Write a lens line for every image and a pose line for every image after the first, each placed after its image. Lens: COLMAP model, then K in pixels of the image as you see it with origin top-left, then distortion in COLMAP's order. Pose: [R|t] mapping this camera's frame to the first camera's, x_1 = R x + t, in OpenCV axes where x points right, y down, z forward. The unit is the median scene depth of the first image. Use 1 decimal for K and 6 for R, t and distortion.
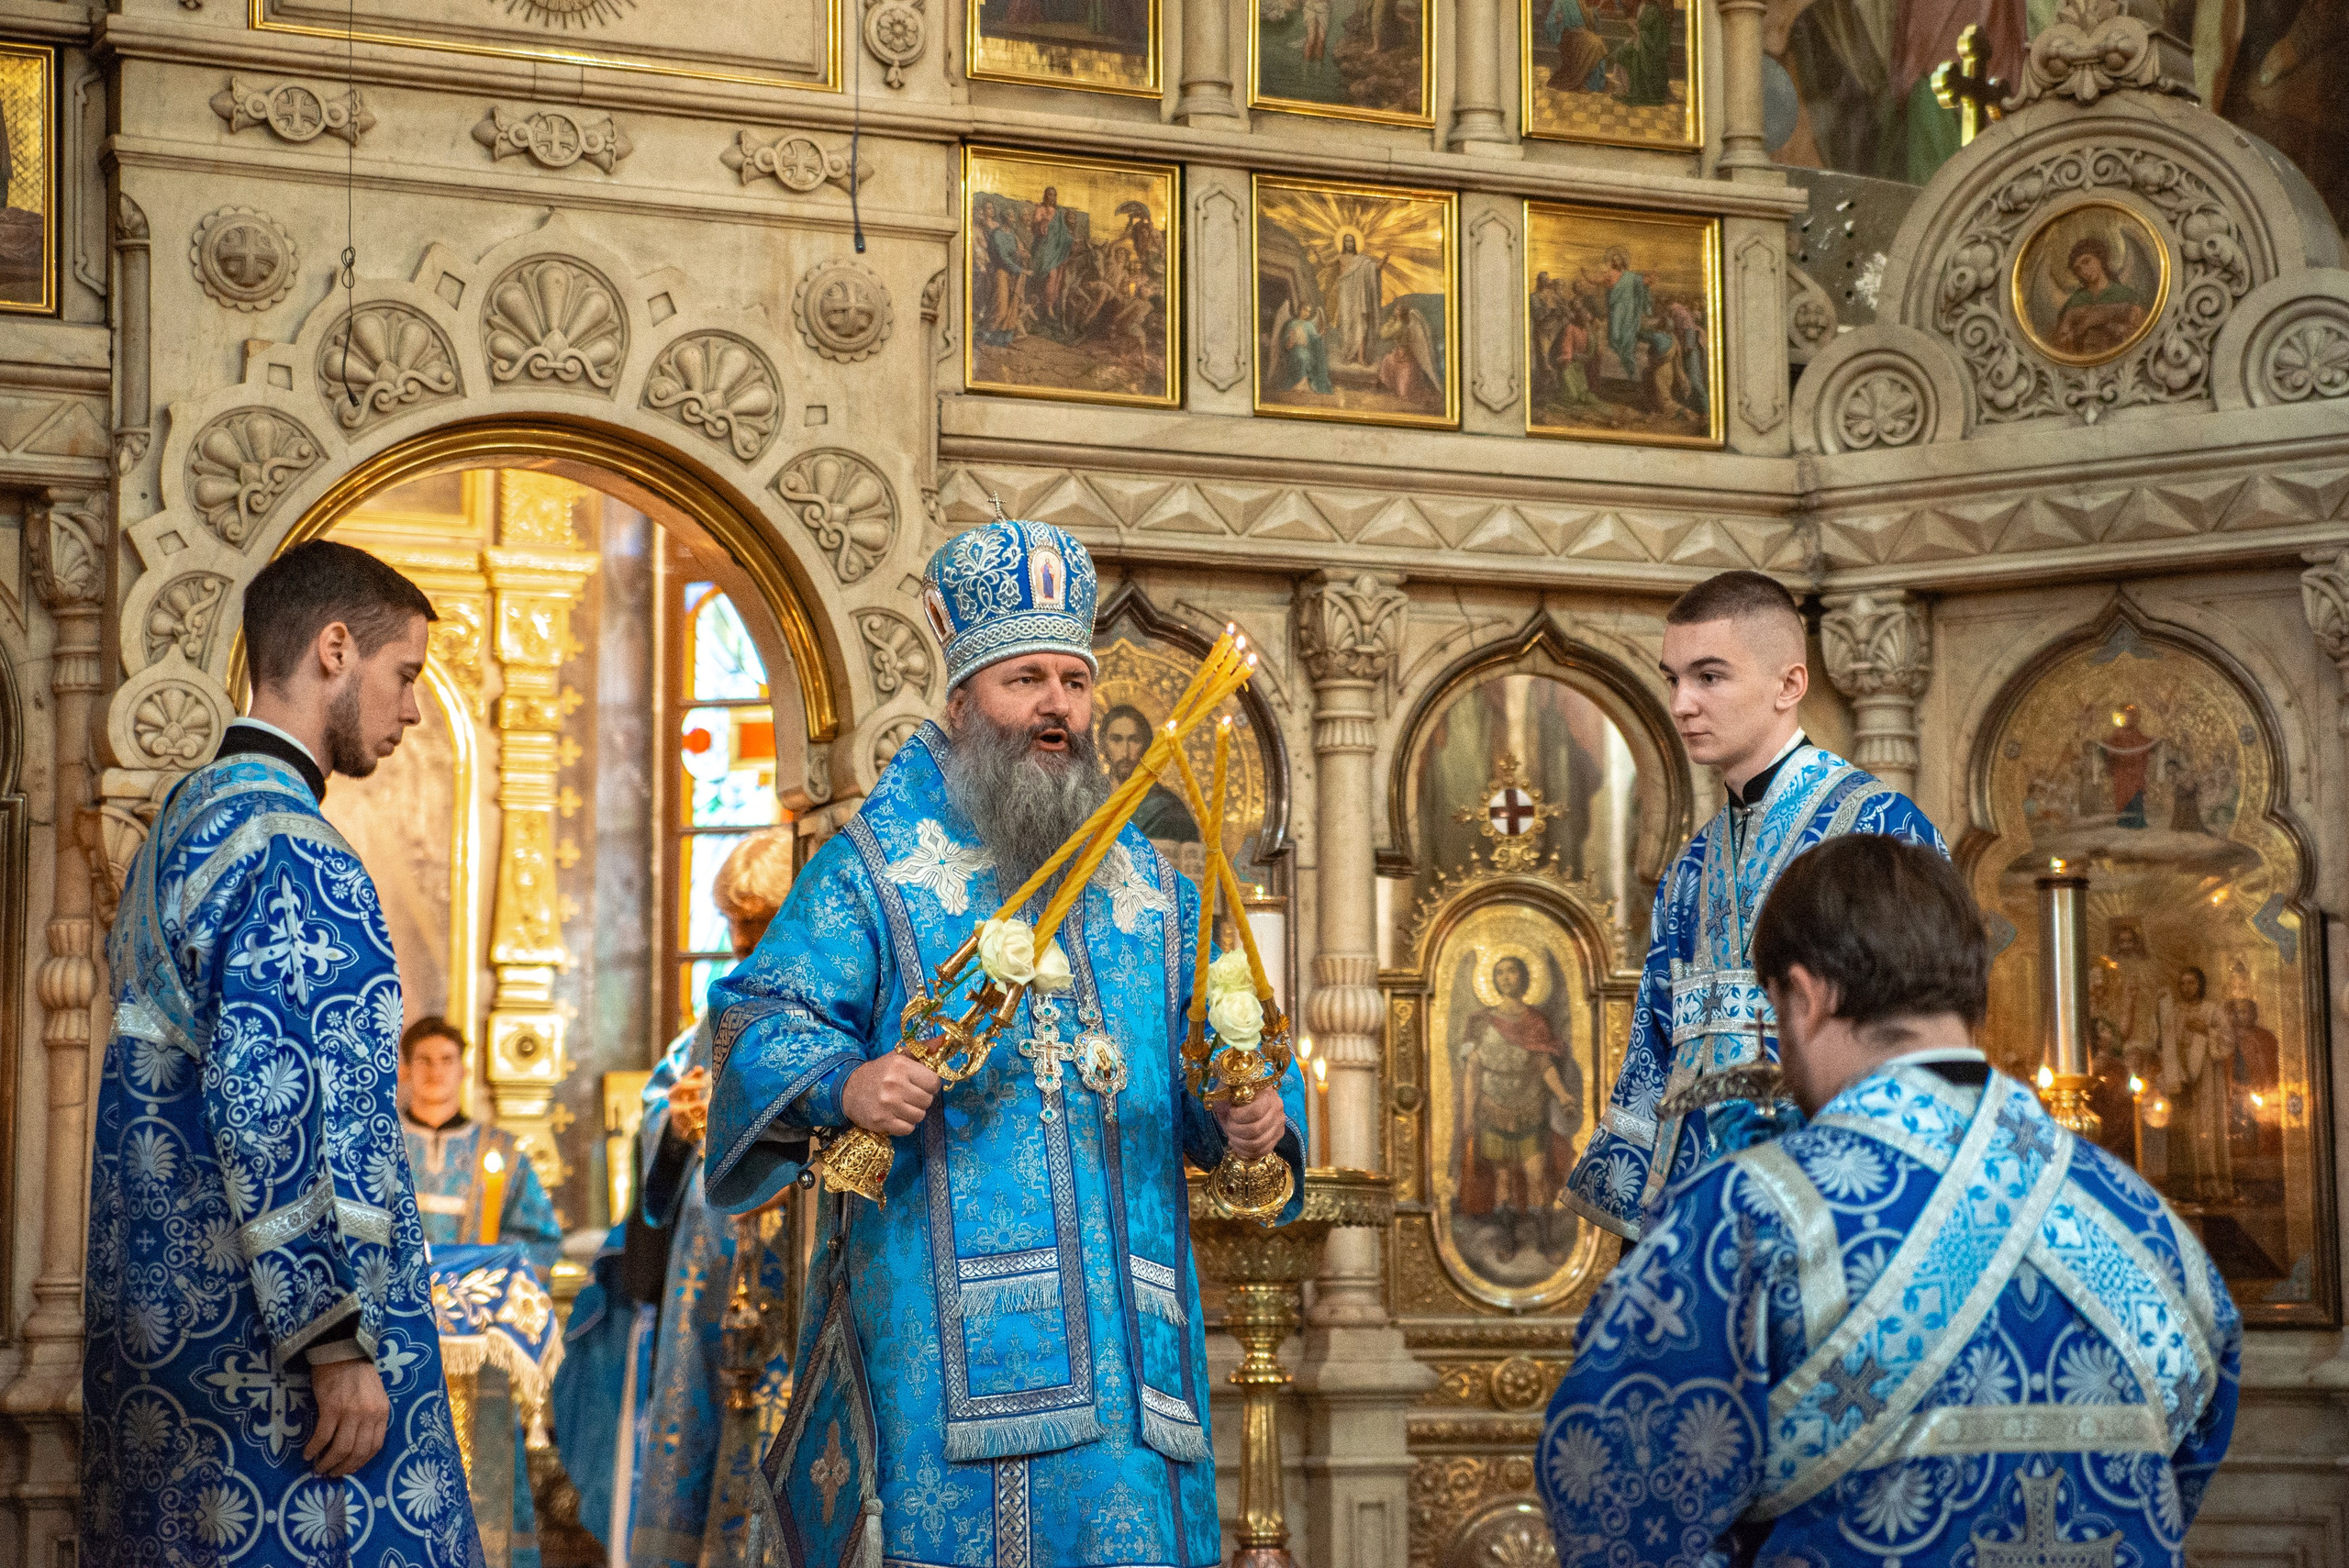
lens RADIAL K [[5107.1, 0, 1142.3], [0, 5107.1, 718.0], [0, 0, 1]] dist [0.239892, 0.000000]
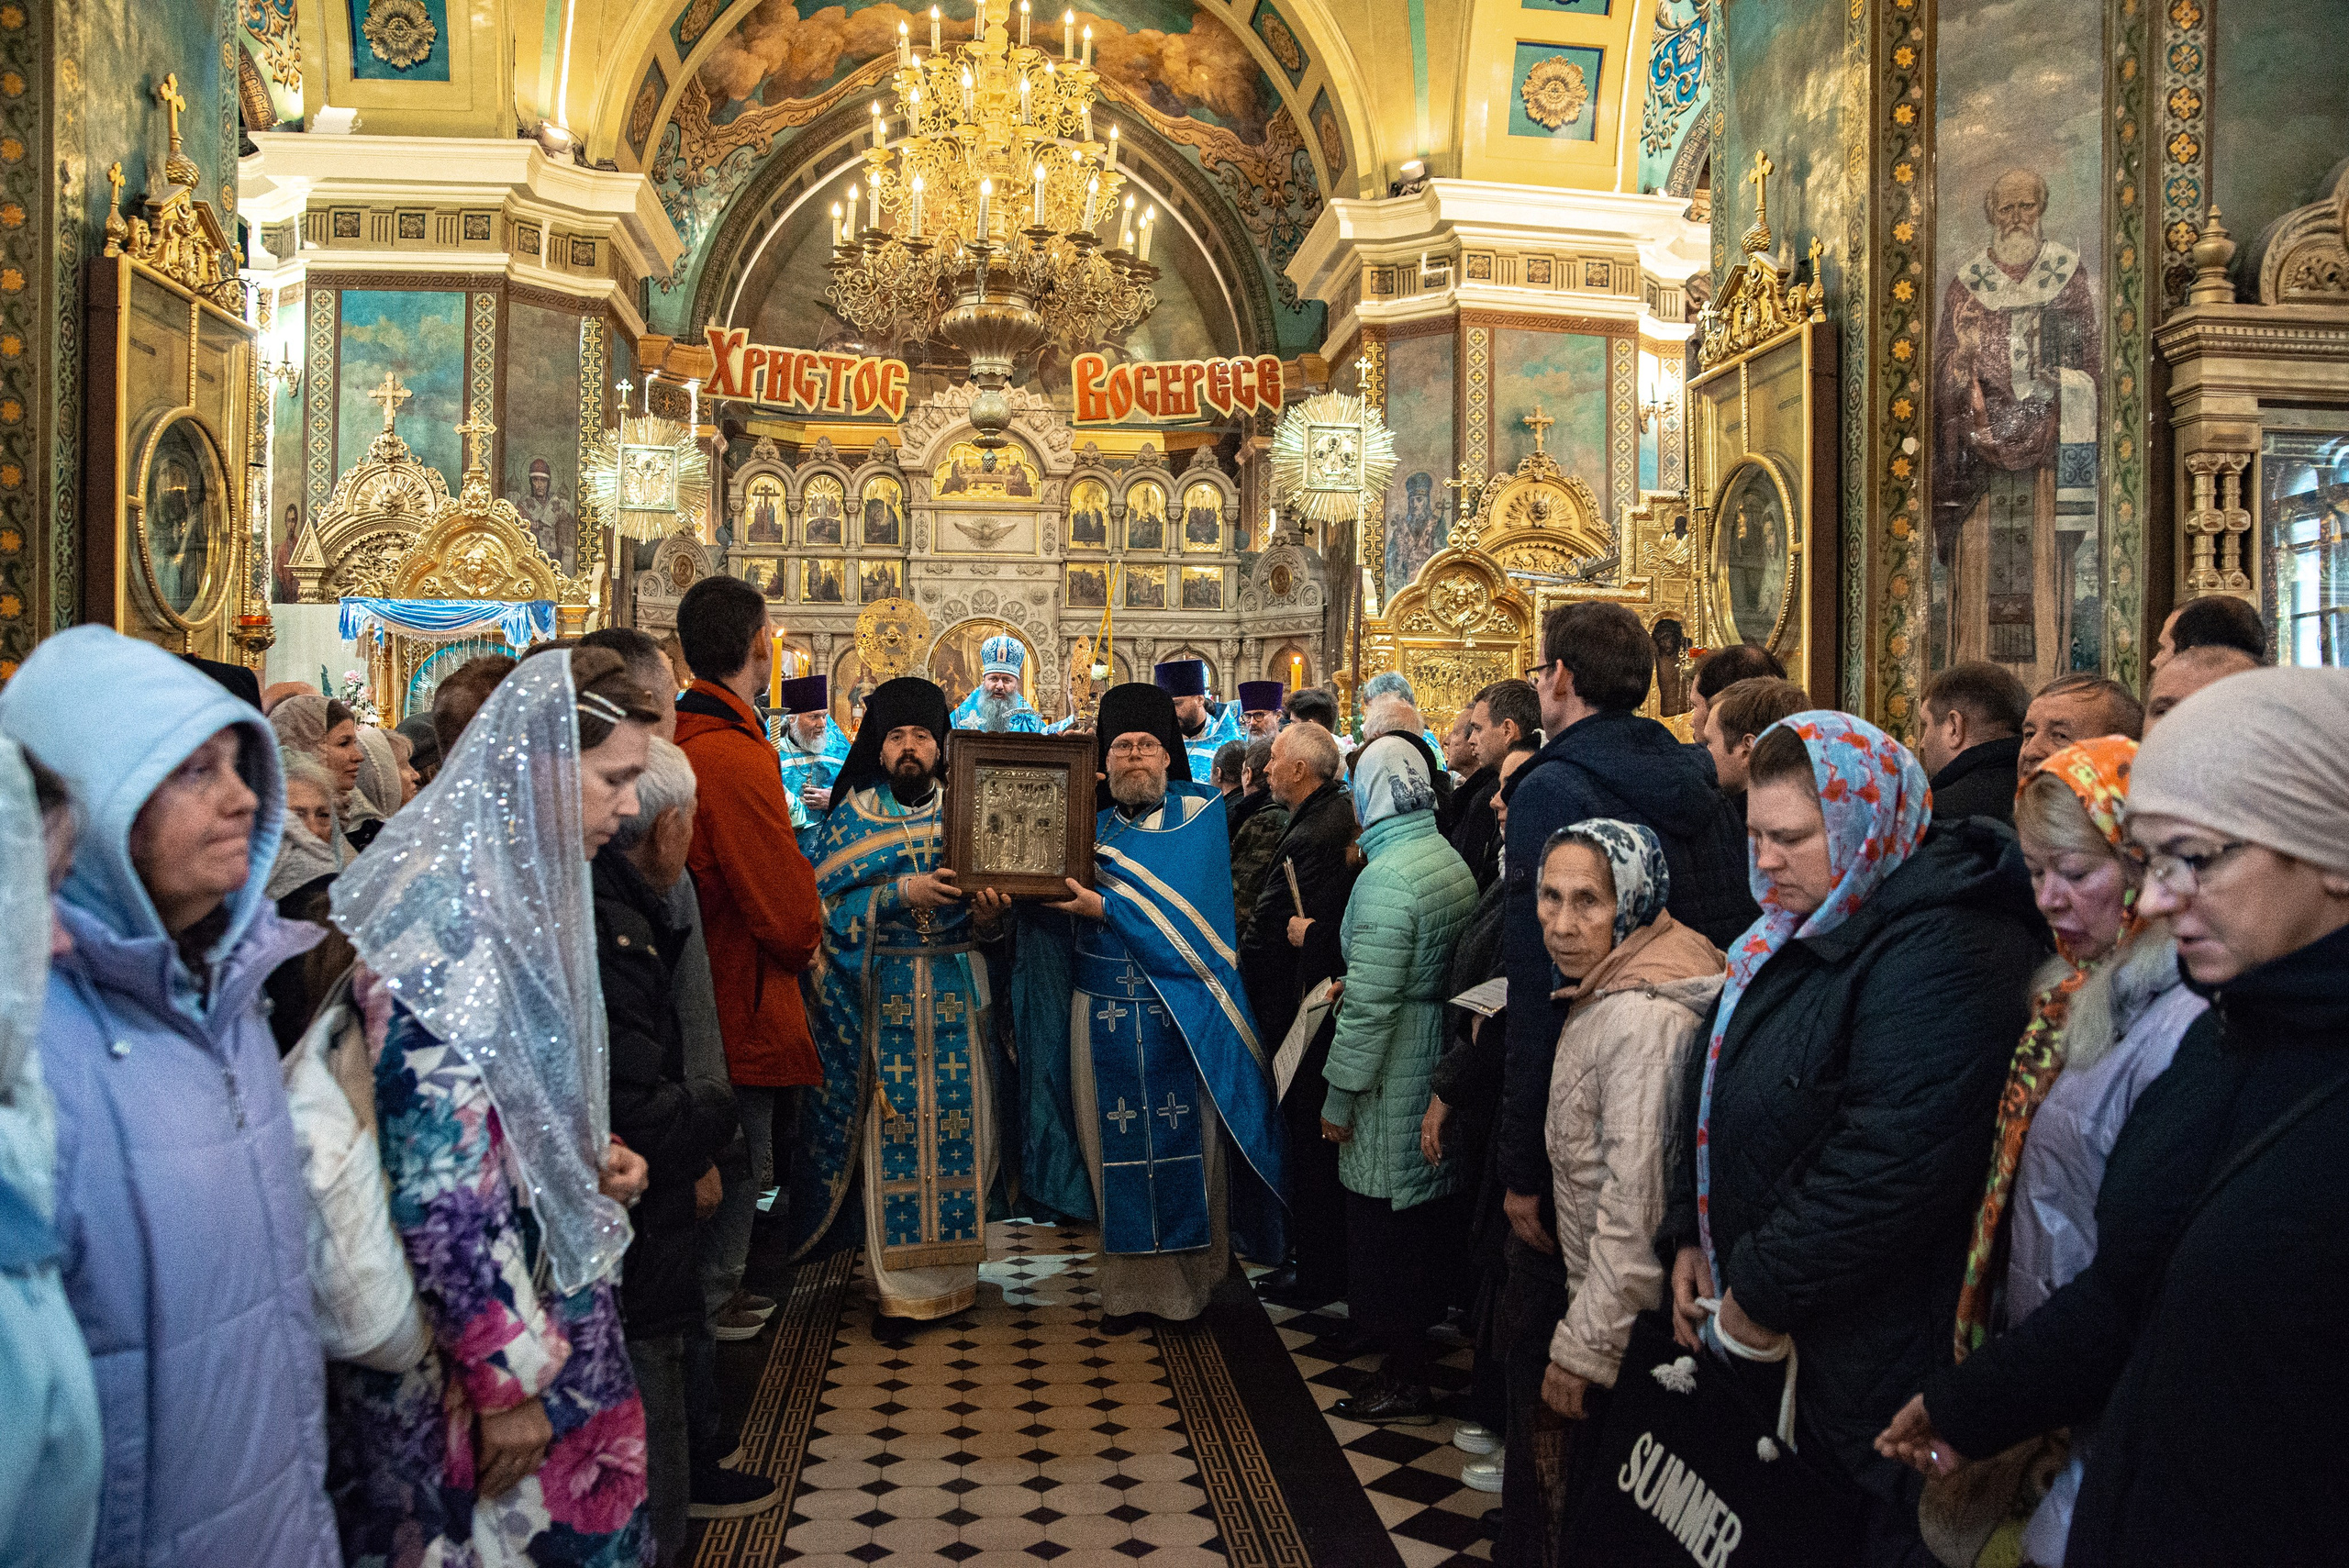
lens RADIAL K [[1972.4, 0, 1186.9], [0, 1972.4, 775.8], [0, 0, 1]] dist [-0.065160, 0.087462]
pose [[0.956468, 0.006812, -0.291757, 0.679464], [0.026454, 0.993588, 0.109922, -0.110186], [0.290635, -0.112855, 0.950155, -0.948075]]
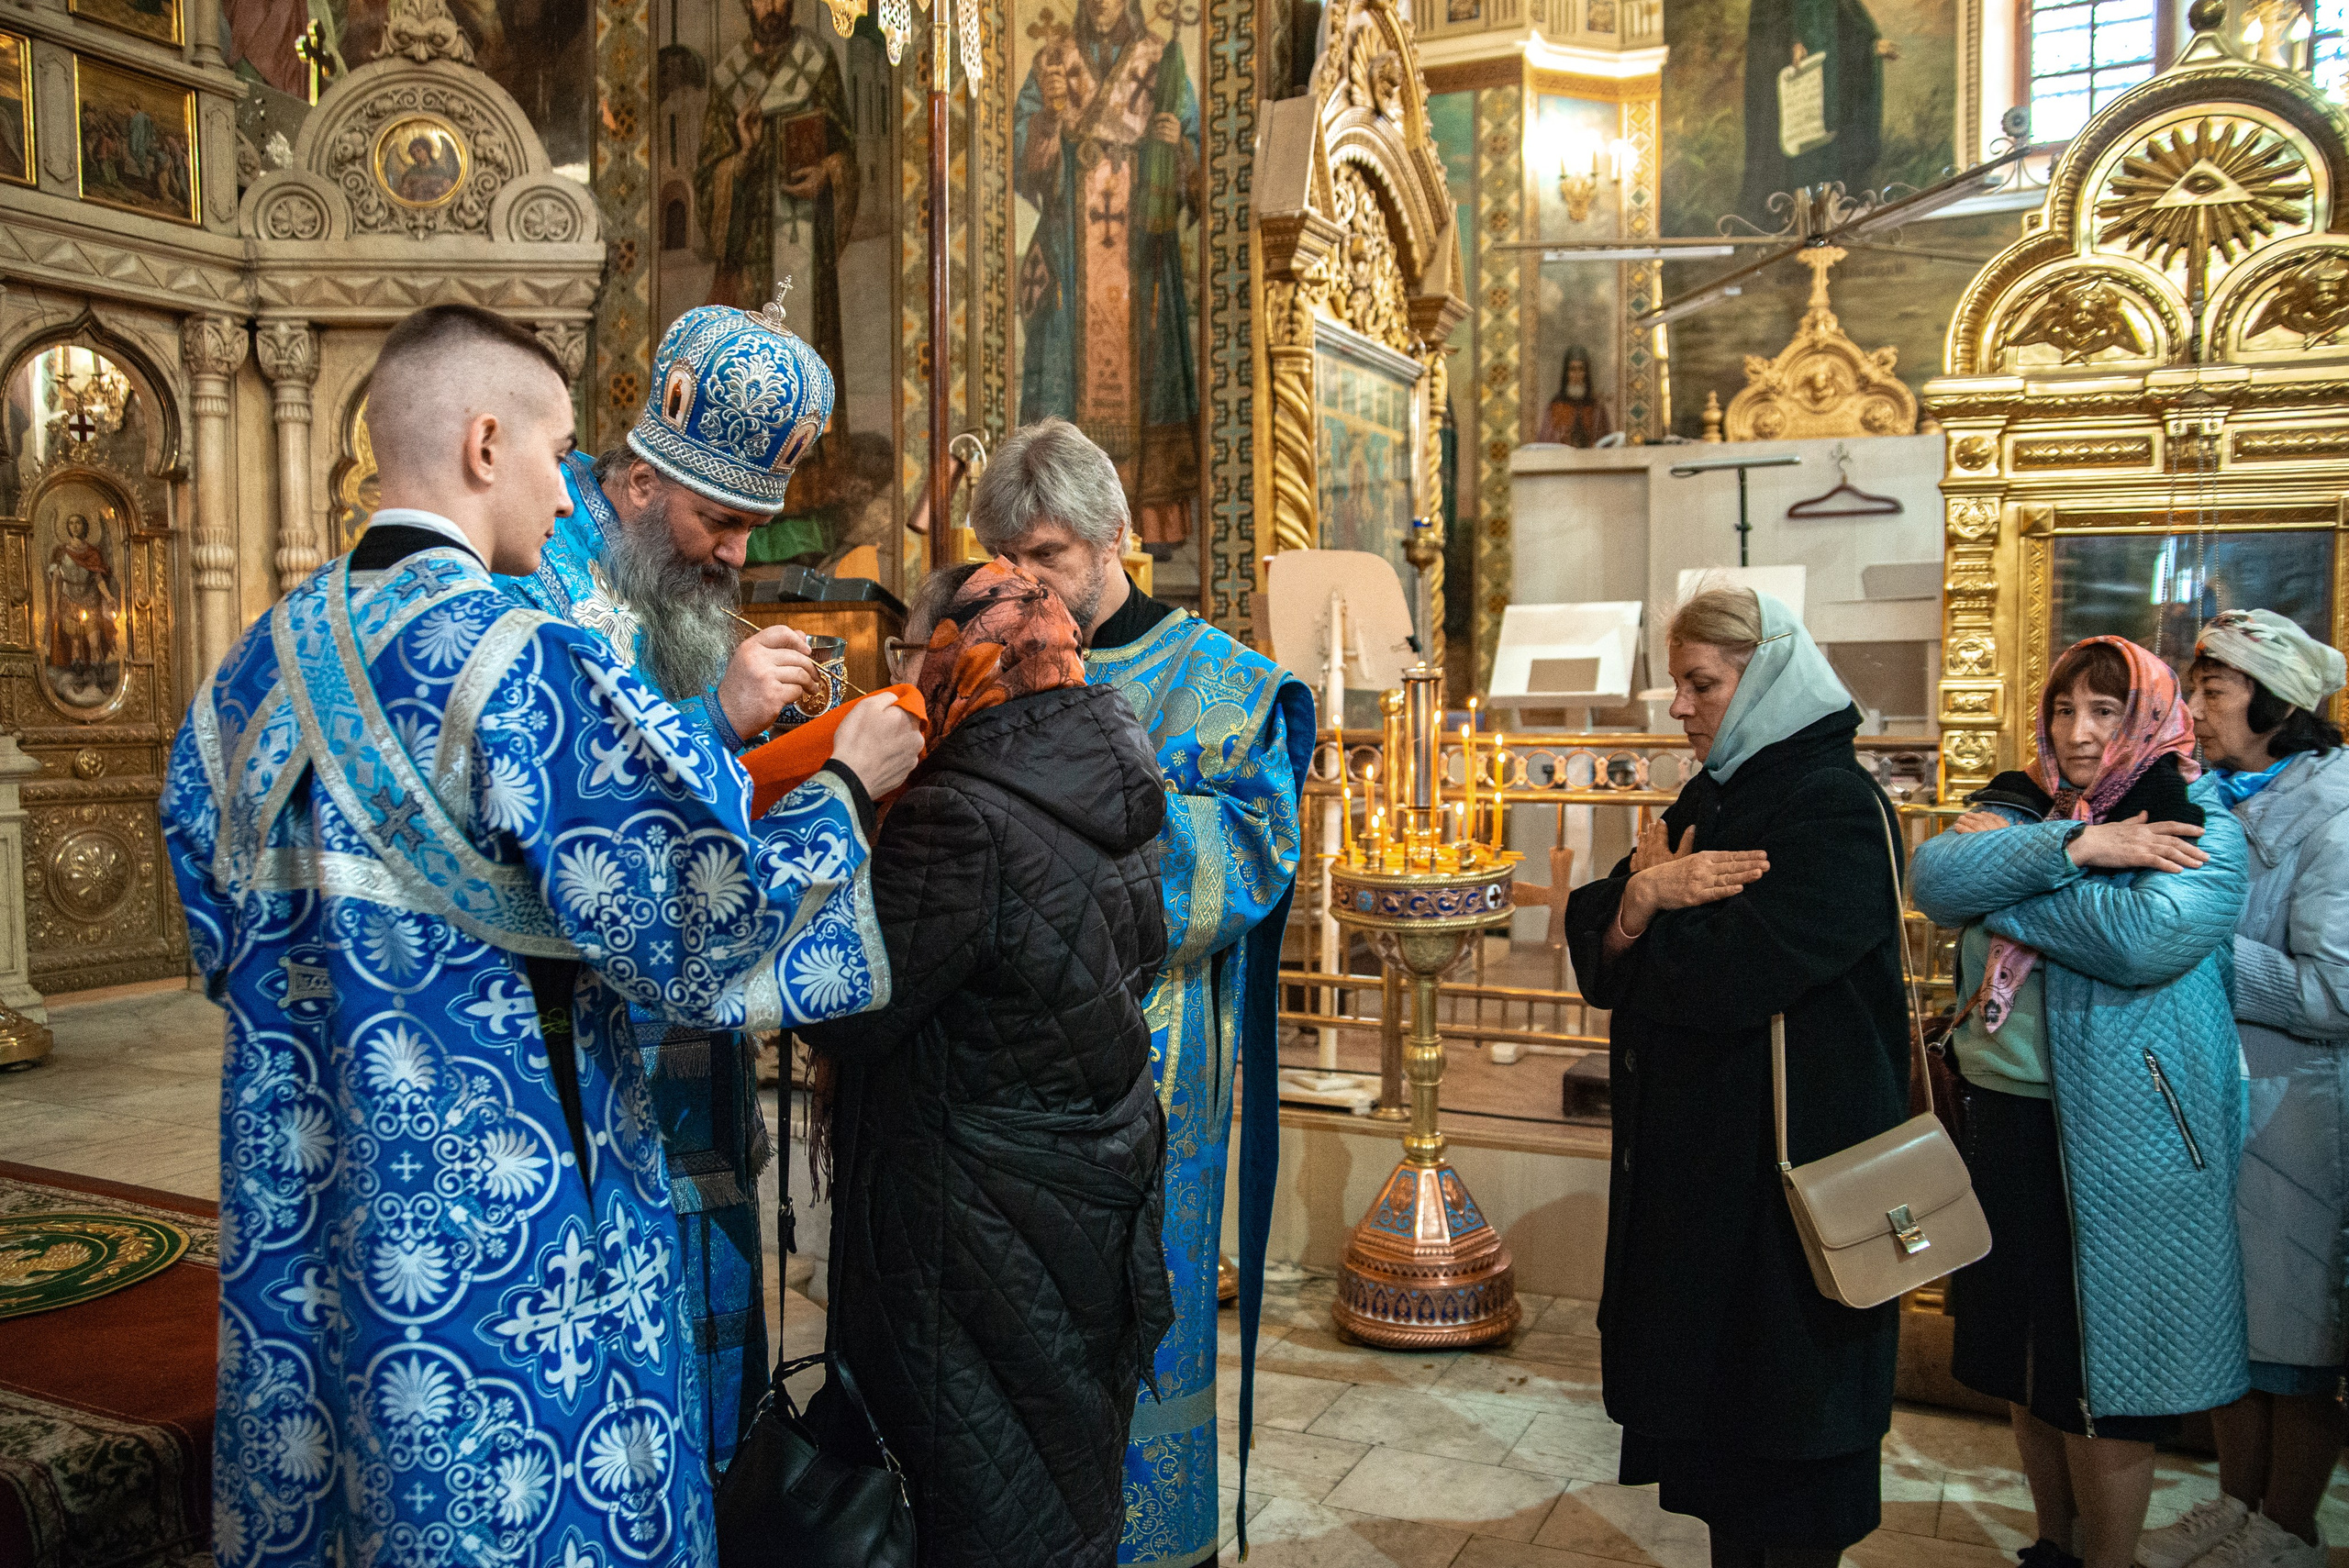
lens RADIAL K [[1972.4, 0, 1142.0], [0, 1972.4, 766.4], [0, 0, 1]] dist [-0.065160, 0.087462]
pose [[0.781070, -0.026331, 0.623888, -0.056270], [-0.072050, 0.988637, 0.131927, 0.018526], [-0.620273, -0.147995, 0.770298, 0.271216]]
